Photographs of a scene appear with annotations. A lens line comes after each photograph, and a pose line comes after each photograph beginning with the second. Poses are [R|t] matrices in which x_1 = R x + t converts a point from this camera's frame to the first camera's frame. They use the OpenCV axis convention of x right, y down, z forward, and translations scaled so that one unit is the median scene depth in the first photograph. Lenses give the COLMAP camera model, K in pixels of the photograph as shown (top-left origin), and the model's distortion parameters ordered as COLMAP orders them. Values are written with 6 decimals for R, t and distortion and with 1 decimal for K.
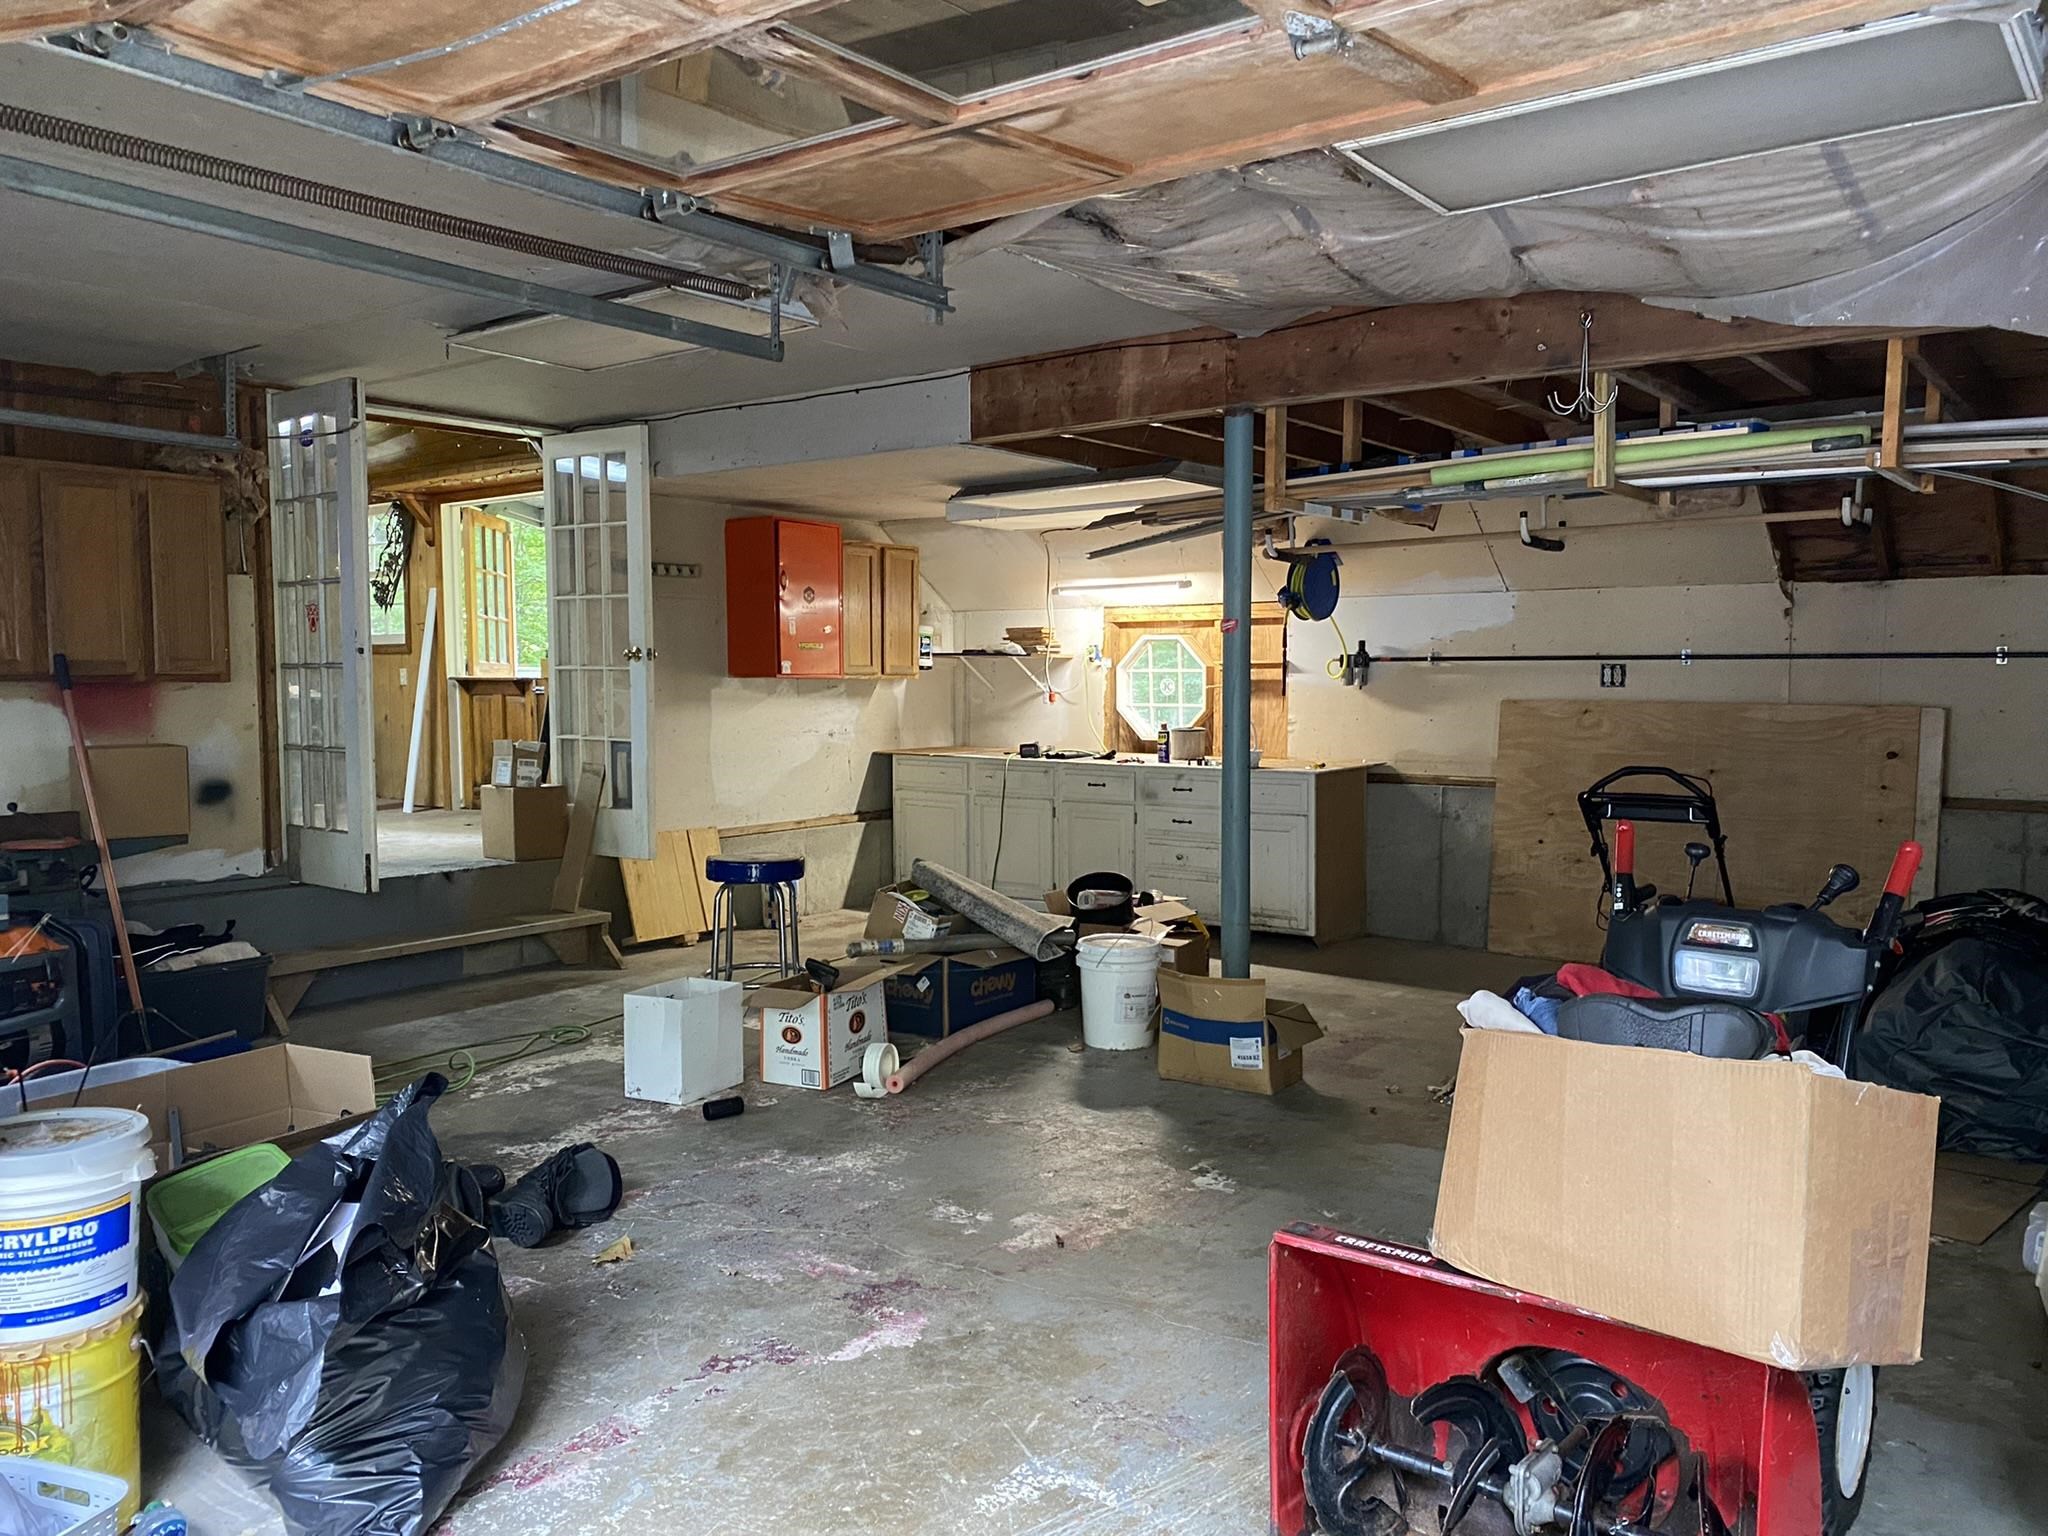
lens RADIAL K [[1562.4, 0, 1018.2], [0, 1562.4, 762.2], [0, 0, 1]] dist [0.025821, -0.021961]
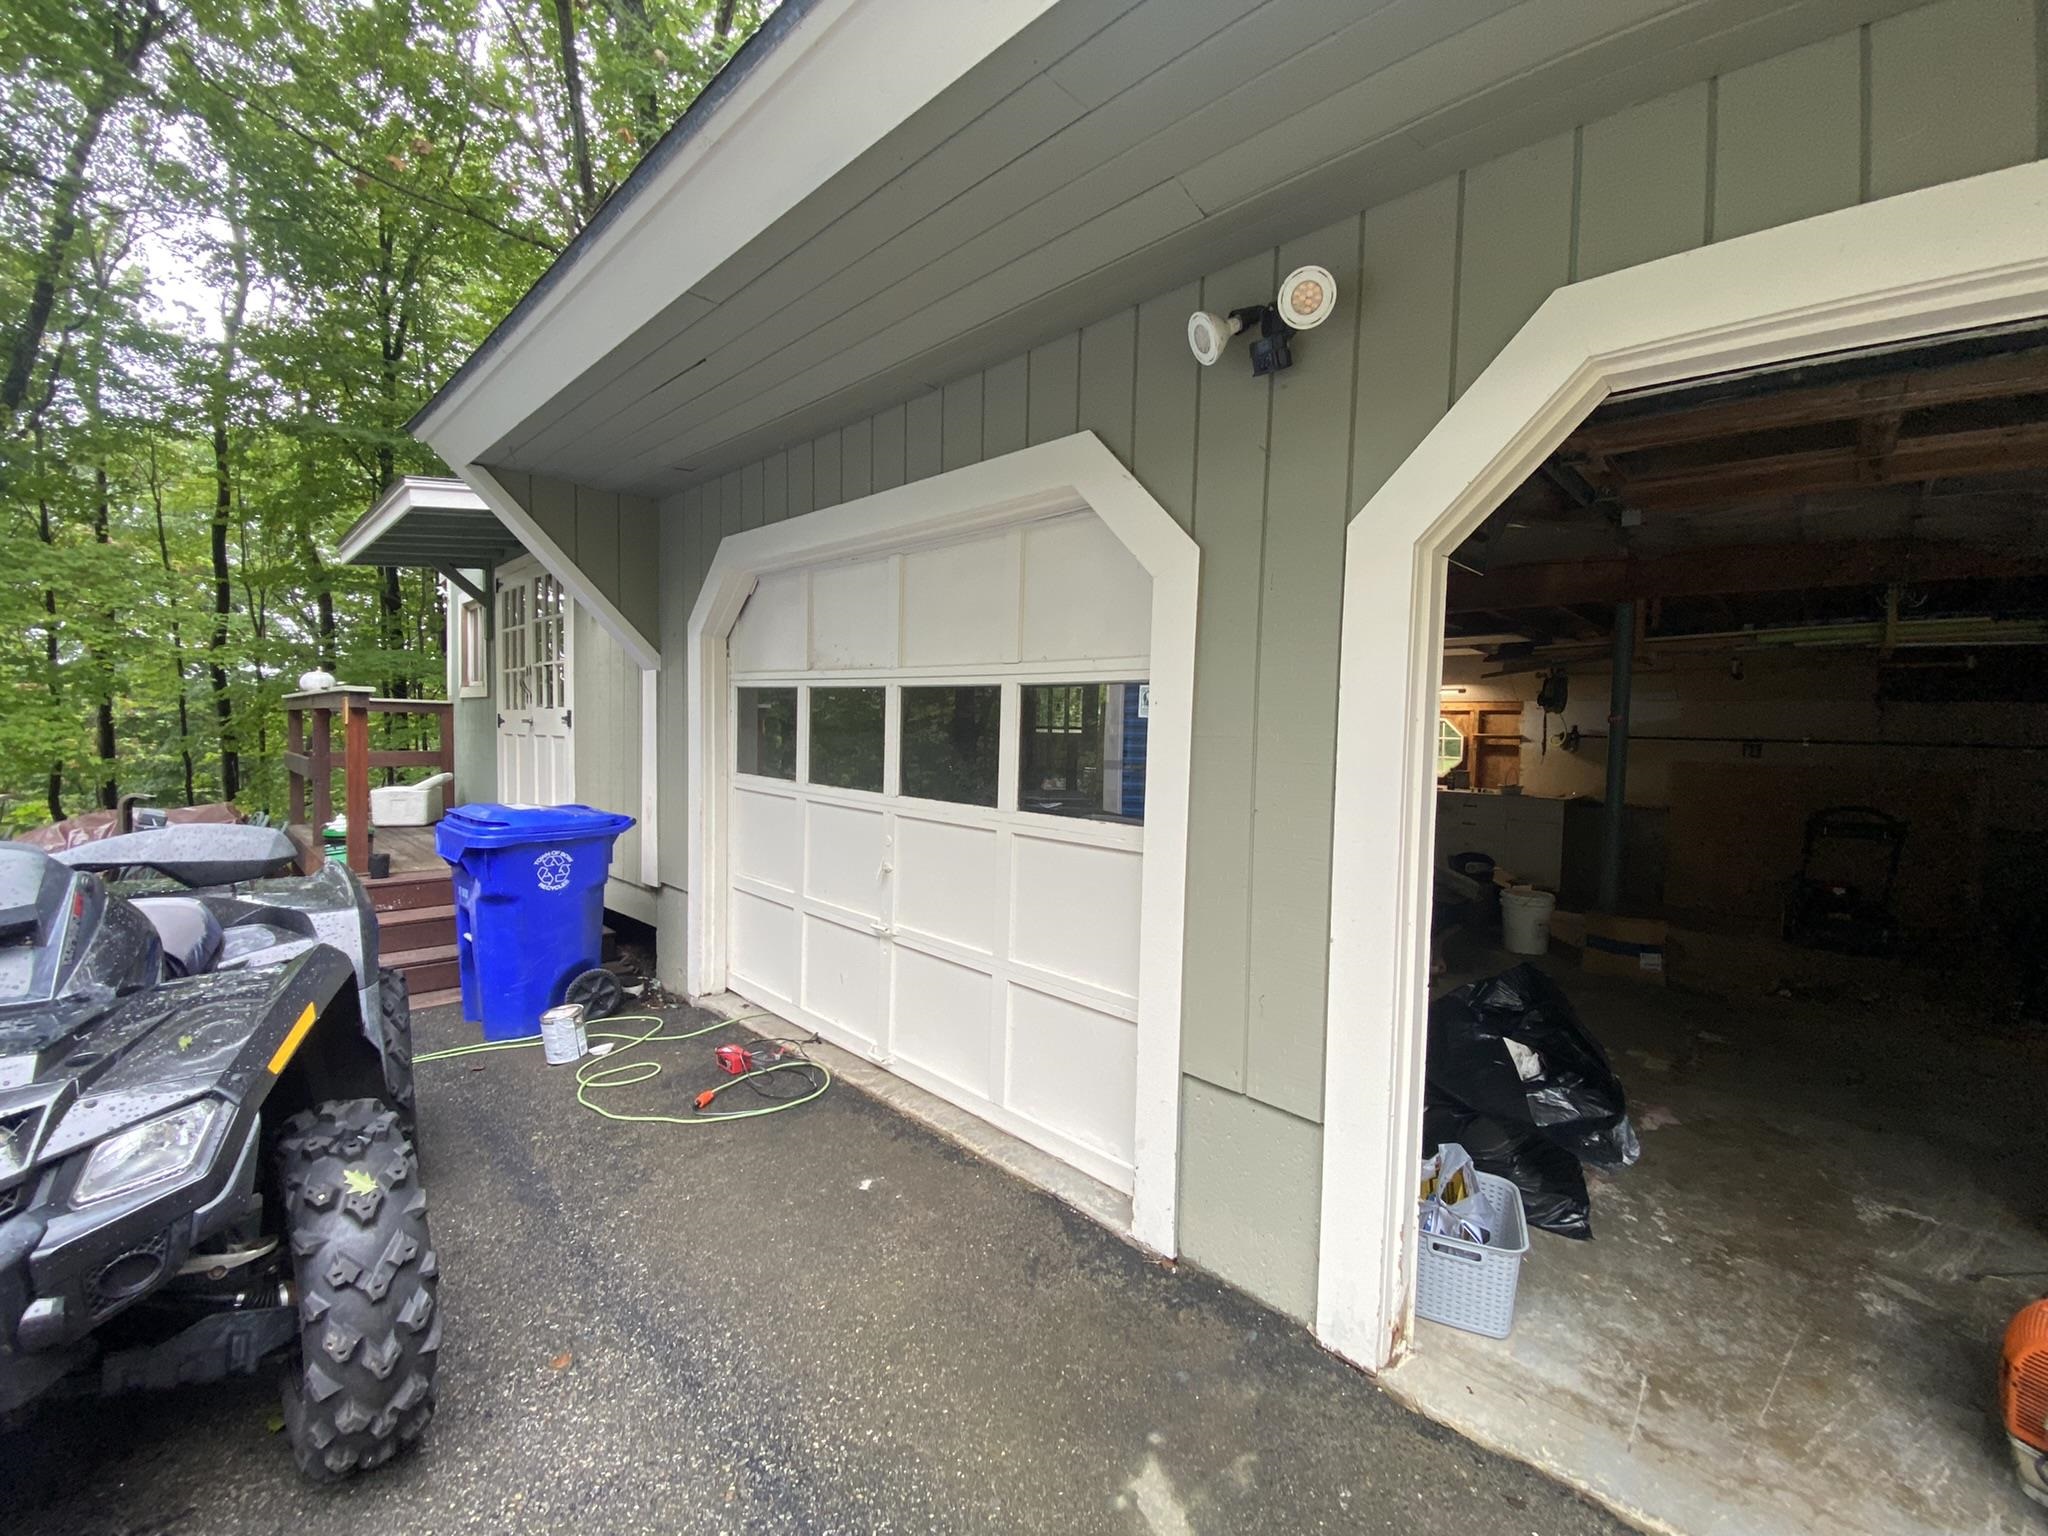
lens RADIAL K [[880.5, 0, 1024.0], [0, 880.5, 768.0], [0, 0, 1]] dist [0.001177, 0.000162]
pose [[0.997995, 0.028320, -0.056597, -0.405021], [-0.028871, 0.999543, -0.008932, -0.003603], [0.056318, 0.010548, 0.998357, -0.029824]]
